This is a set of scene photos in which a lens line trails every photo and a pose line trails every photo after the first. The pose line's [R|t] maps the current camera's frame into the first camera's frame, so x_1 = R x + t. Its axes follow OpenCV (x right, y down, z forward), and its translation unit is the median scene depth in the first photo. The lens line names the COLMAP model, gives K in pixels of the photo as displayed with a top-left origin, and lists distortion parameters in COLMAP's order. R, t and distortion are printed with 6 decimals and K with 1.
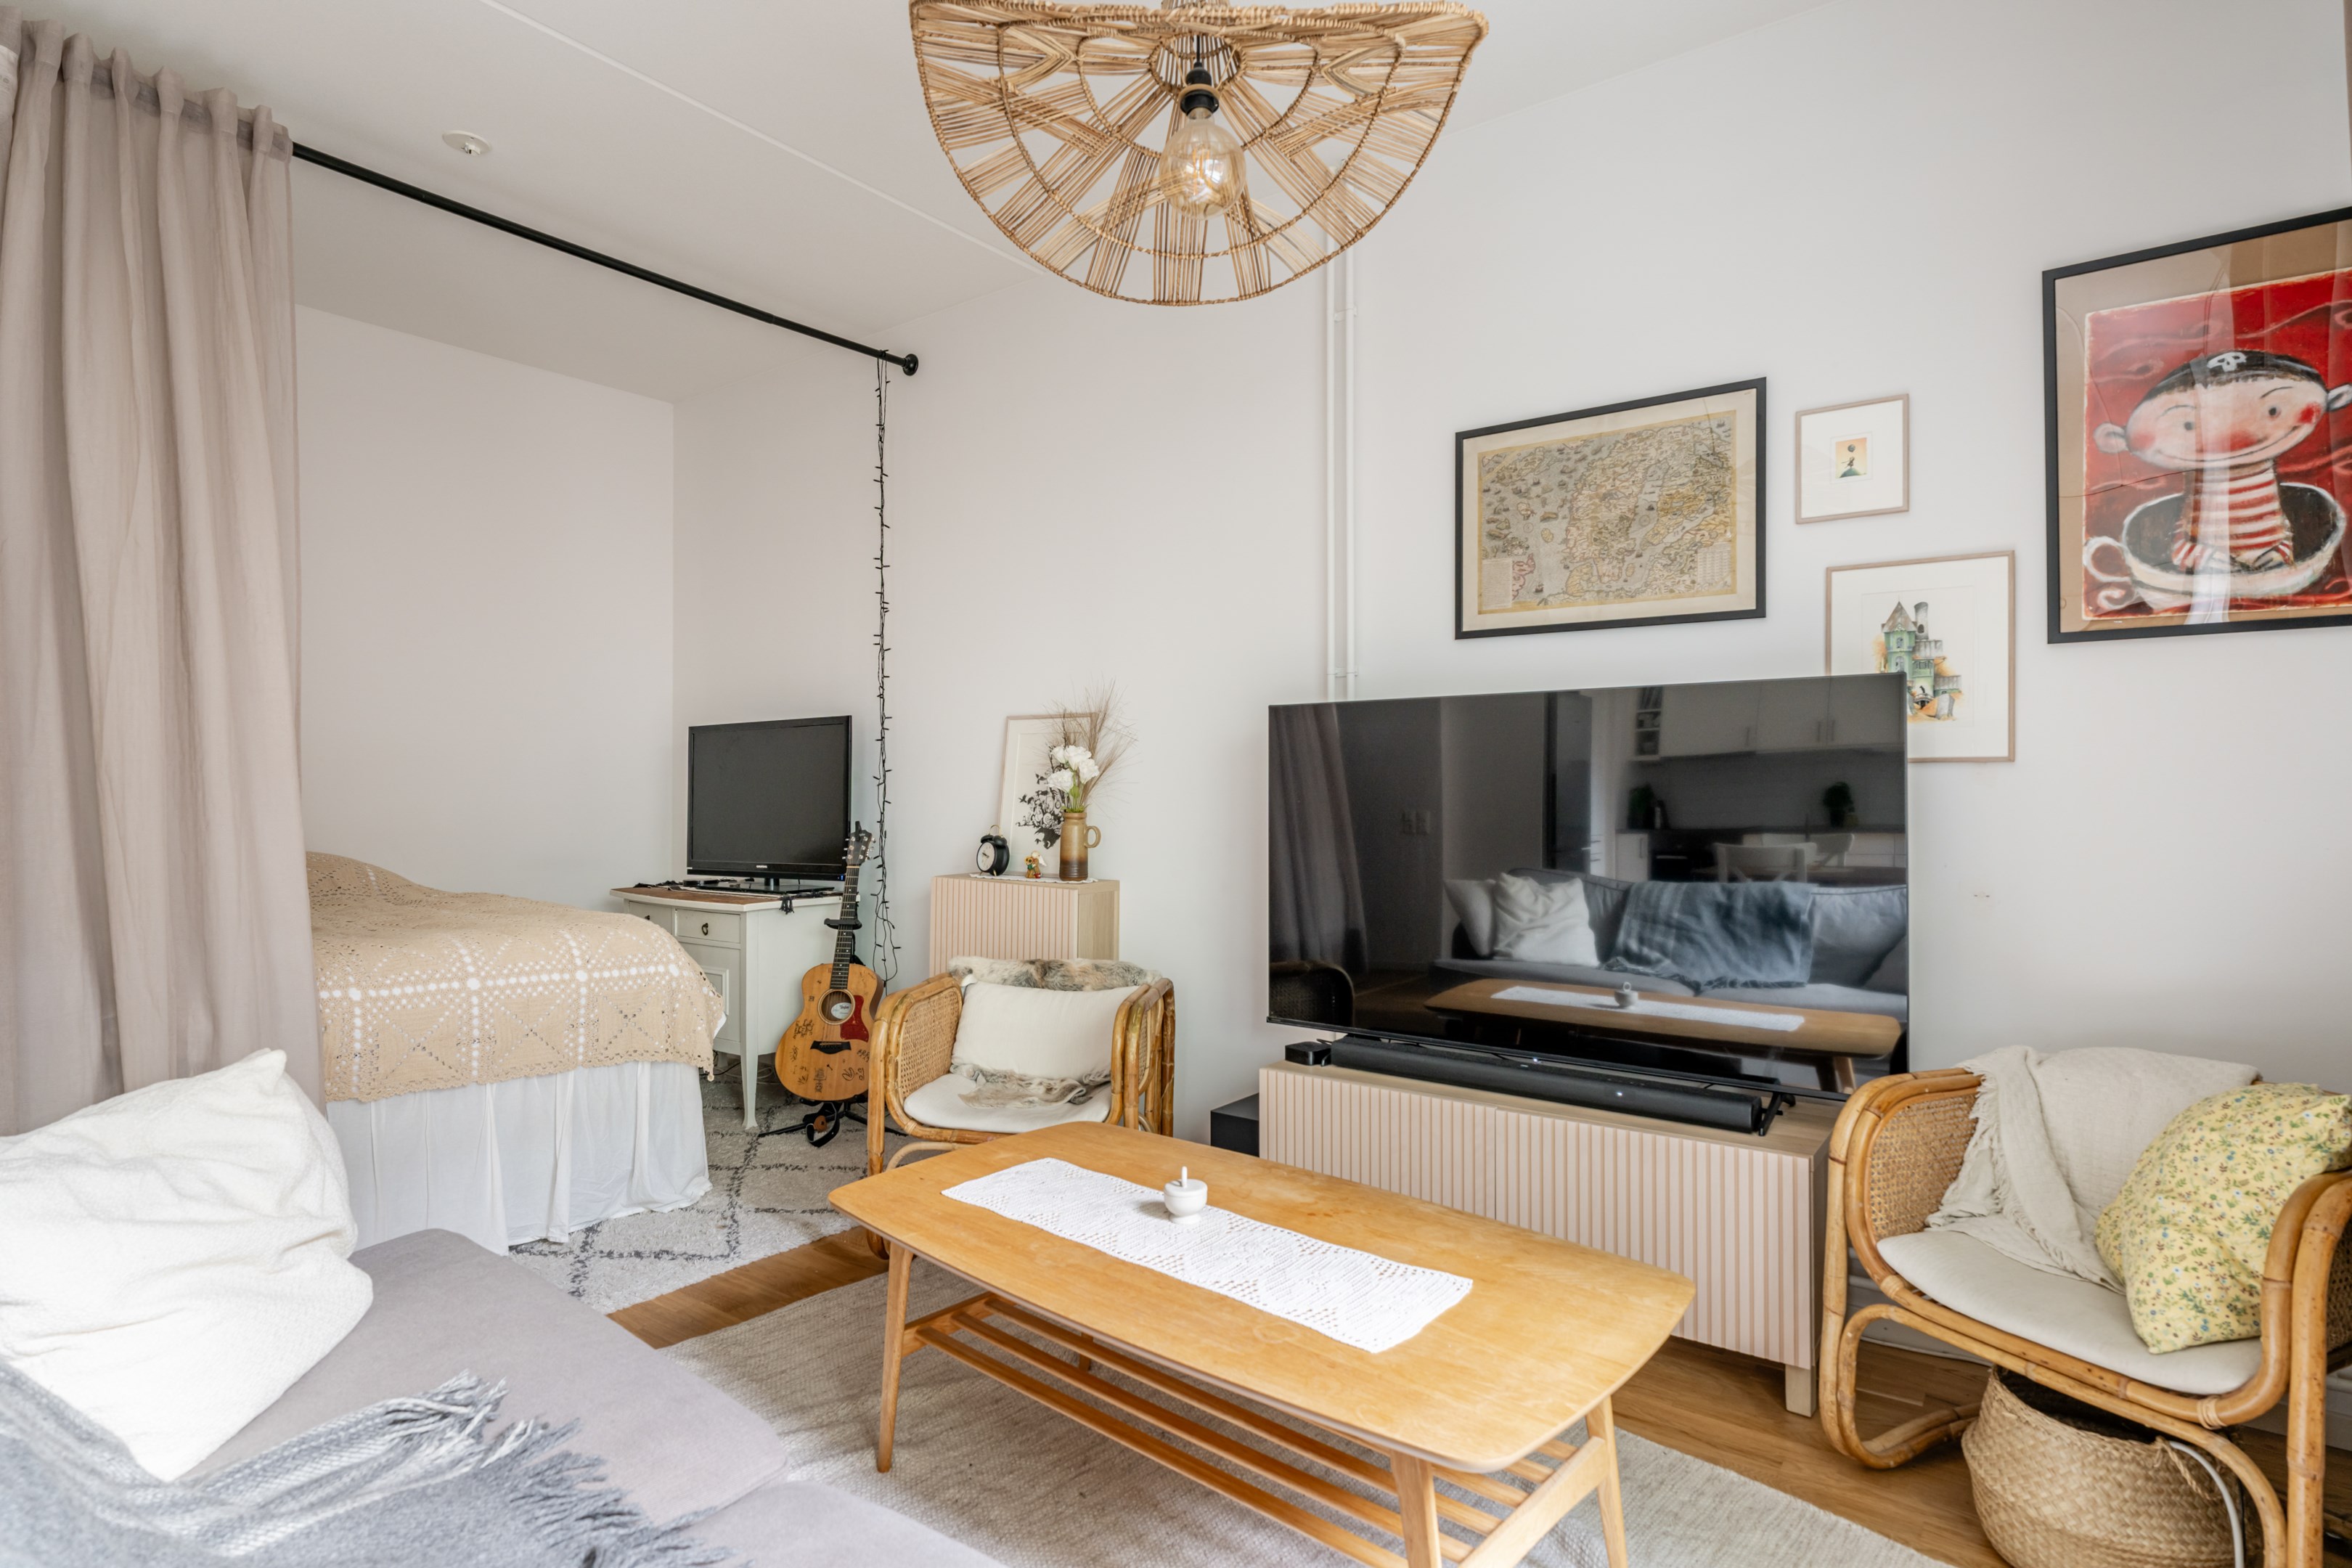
lens RADIAL K [[1219.7, 0, 1177.5], [0, 1219.7, 772.1], [0, 0, 1]] dist [-0.004711, 0.001206]
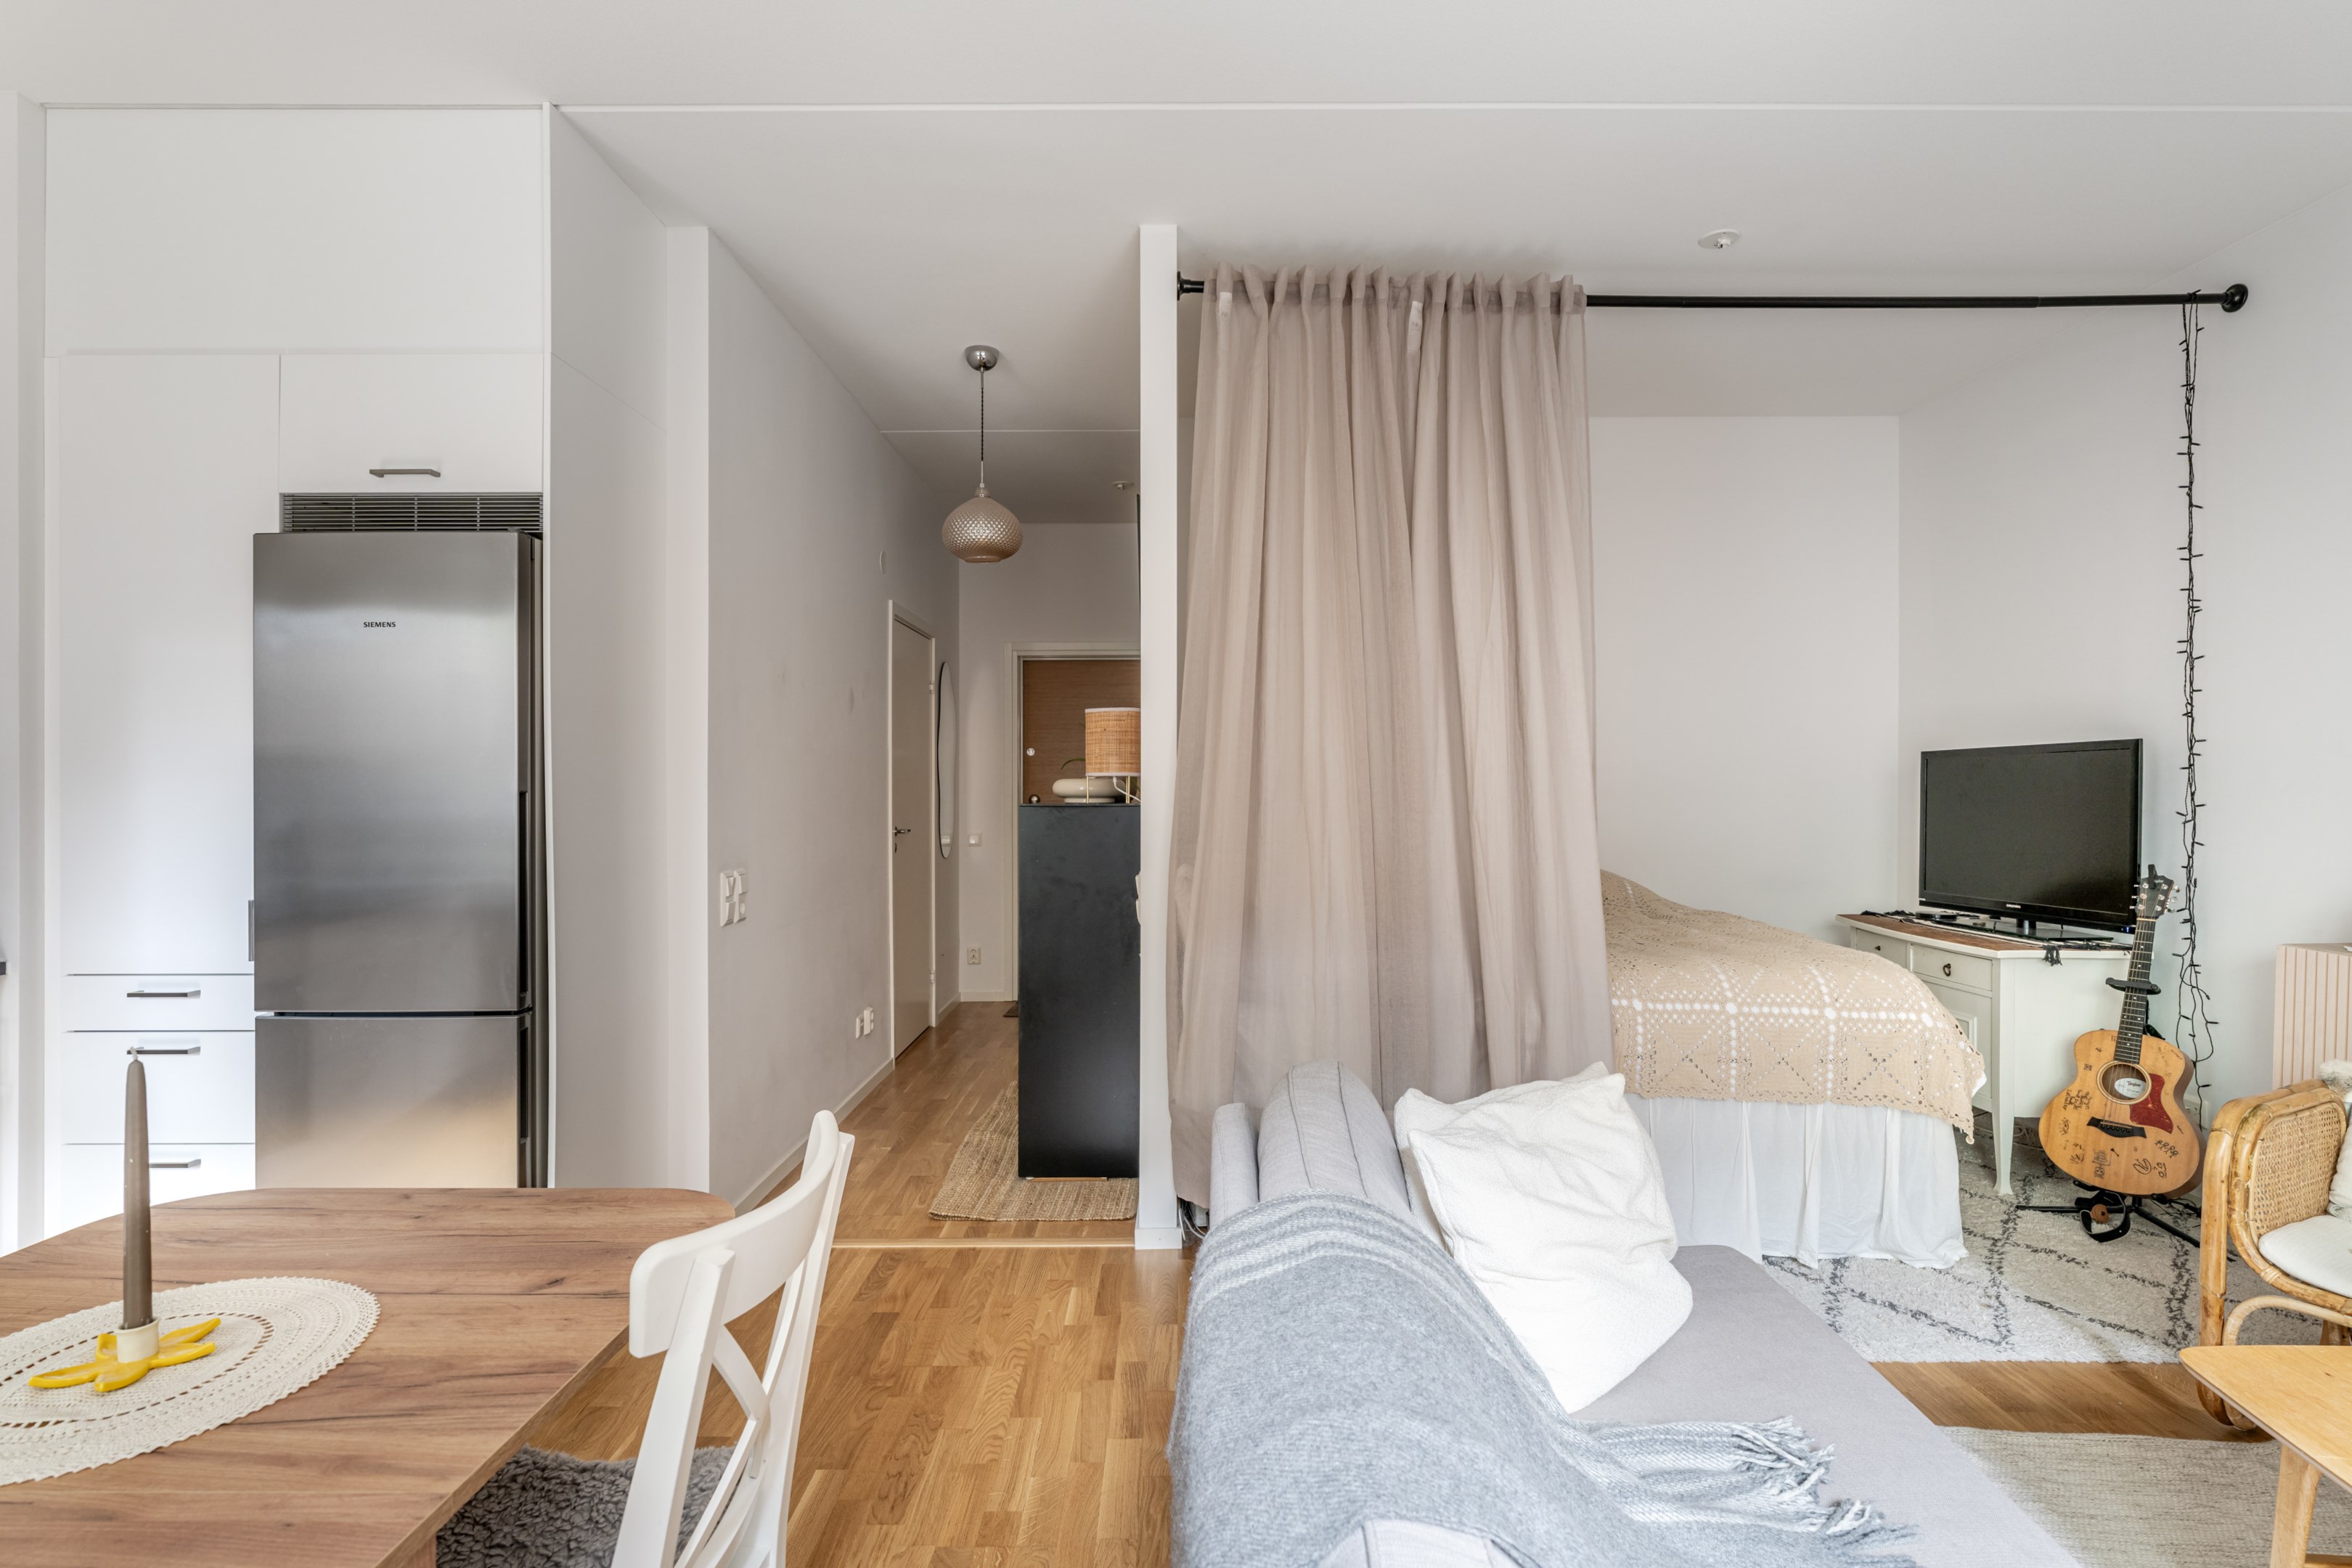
lens RADIAL K [[1154.8, 0, 1178.8], [0, 1154.8, 781.2], [0, 0, 1]] dist [-0.003593, 0.003800]
pose [[0.601358, 0.004435, -0.798967, -0.045279], [0.003478, 0.999961, 0.008169, -0.039526], [0.798972, -0.007691, 0.601319, -0.022012]]
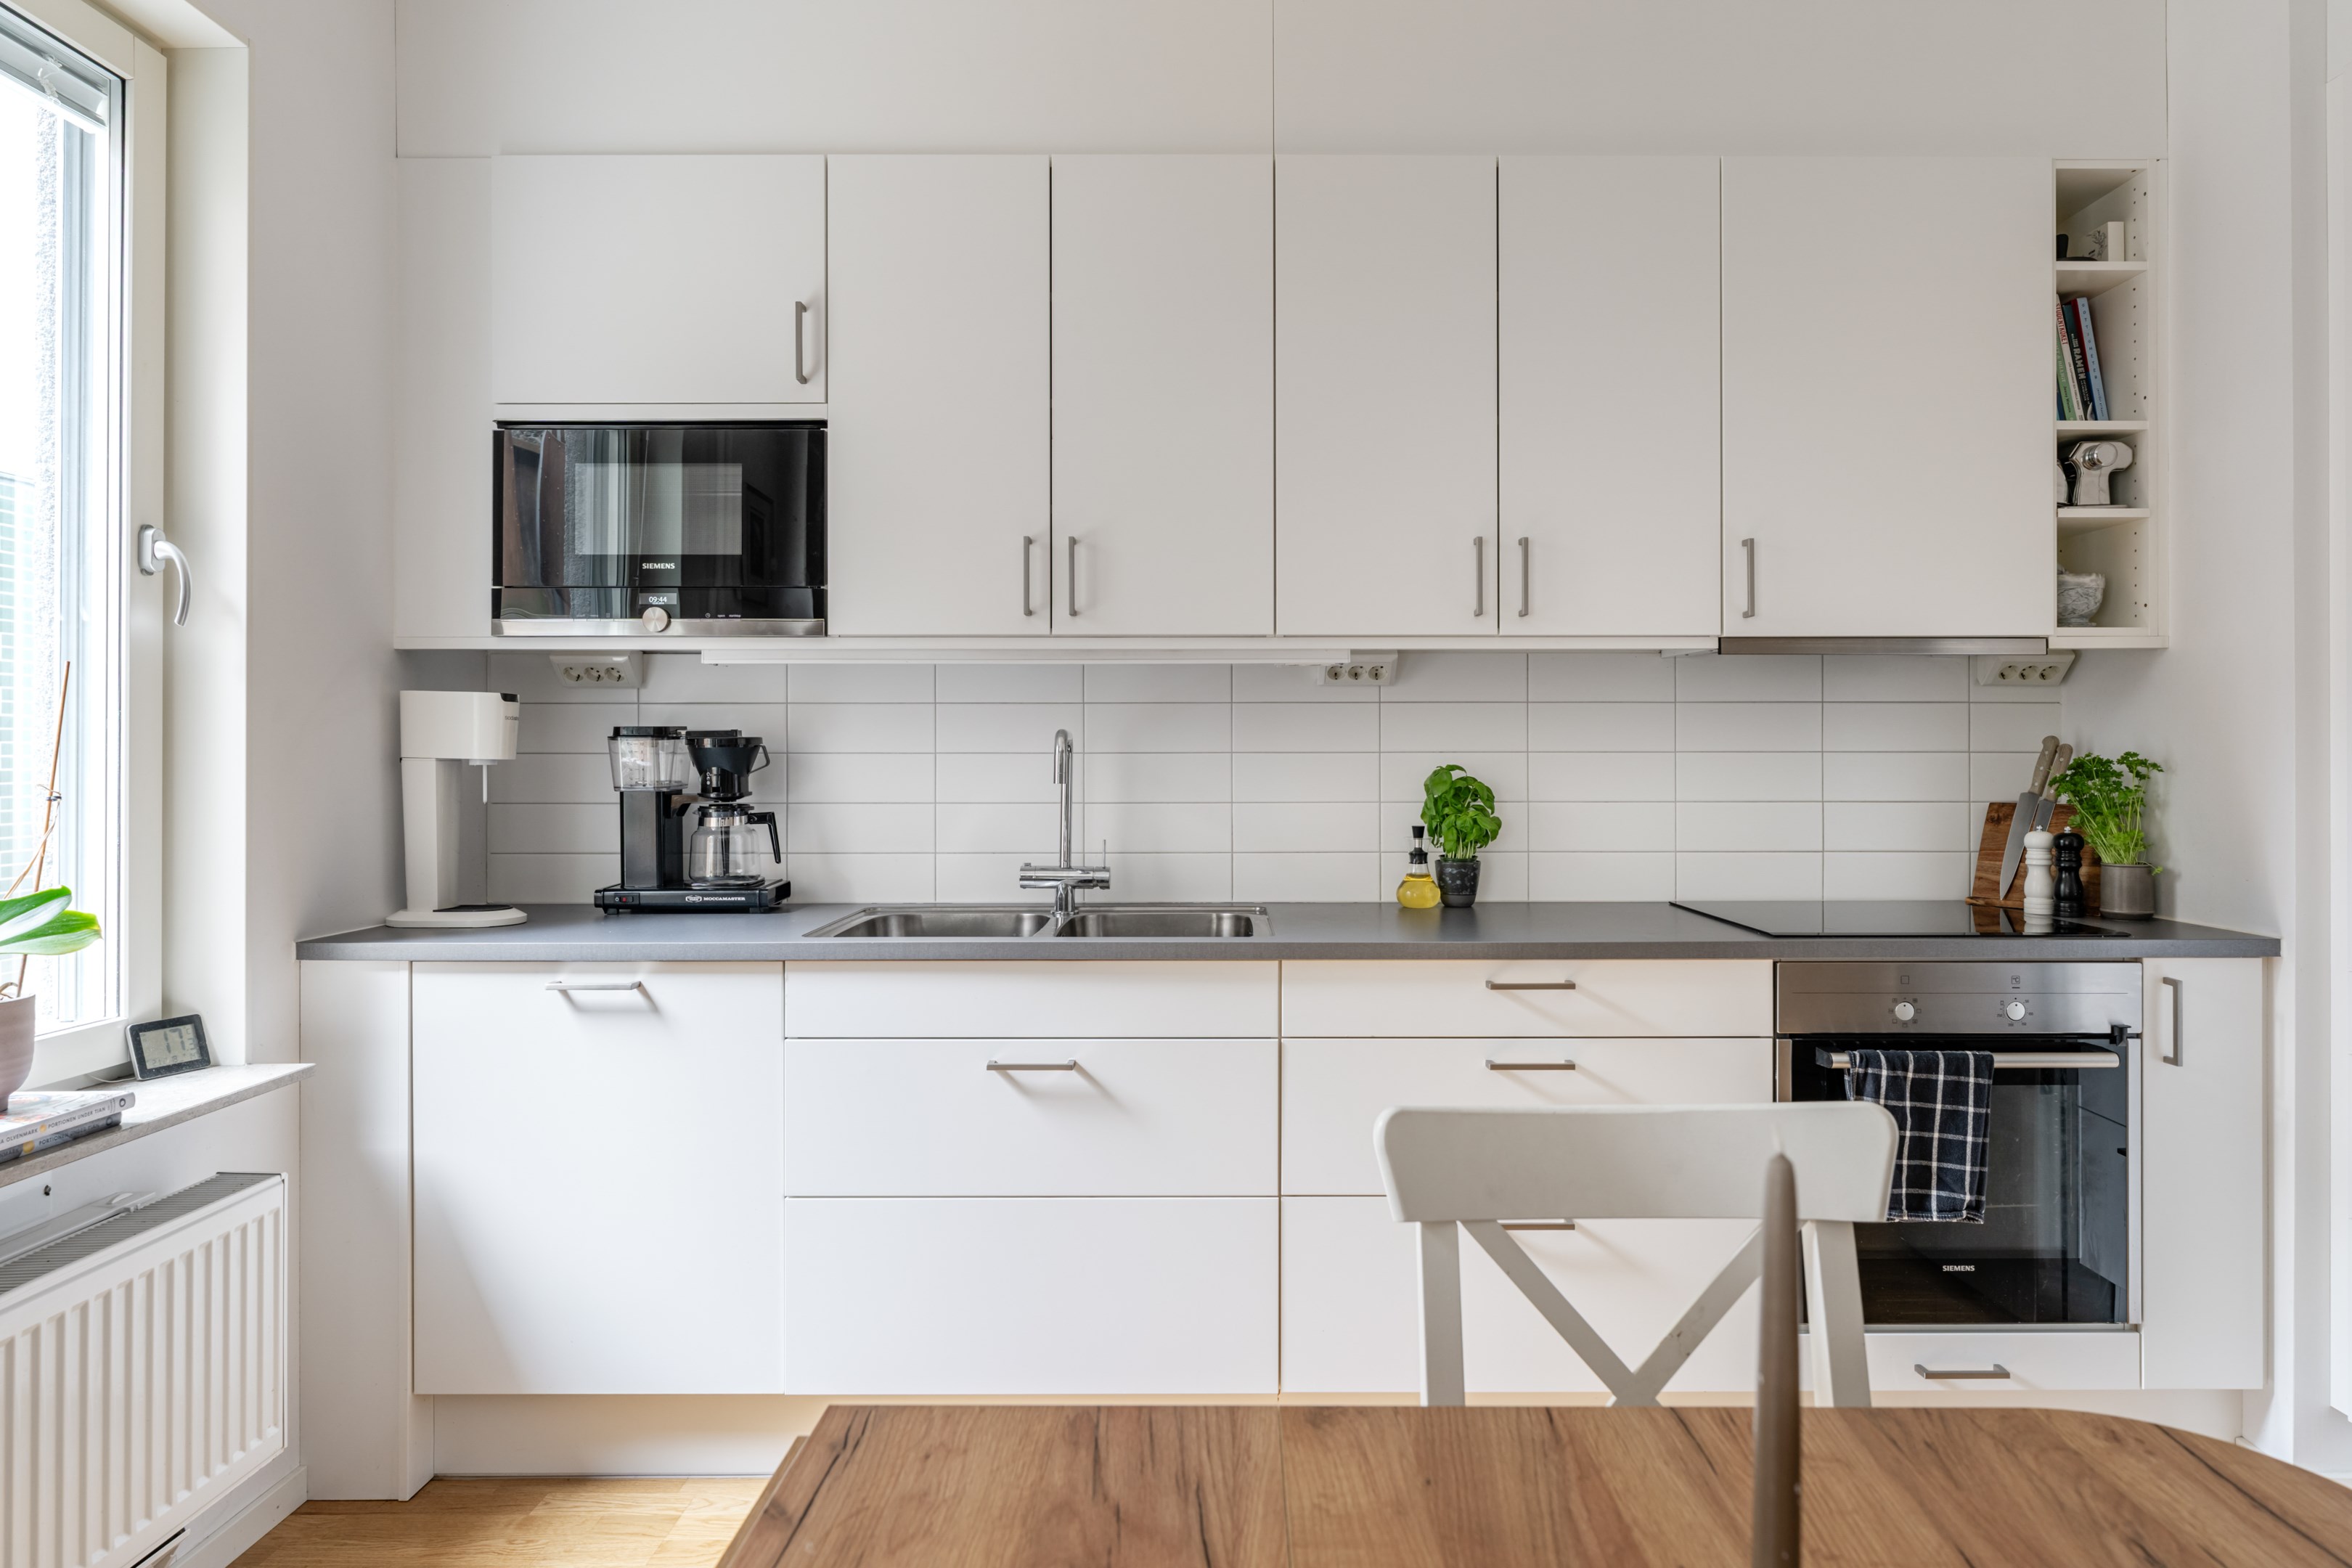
lens RADIAL K [[1388.5, 0, 1222.9], [0, 1388.5, 748.4], [0, 0, 1]] dist [-0.005606, 0.001845]
pose [[-0.796976, 0.005325, -0.603988, -0.371327], [0.012574, 0.999891, -0.007776, -0.002743], [0.603881, -0.013792, -0.796955, 0.051301]]
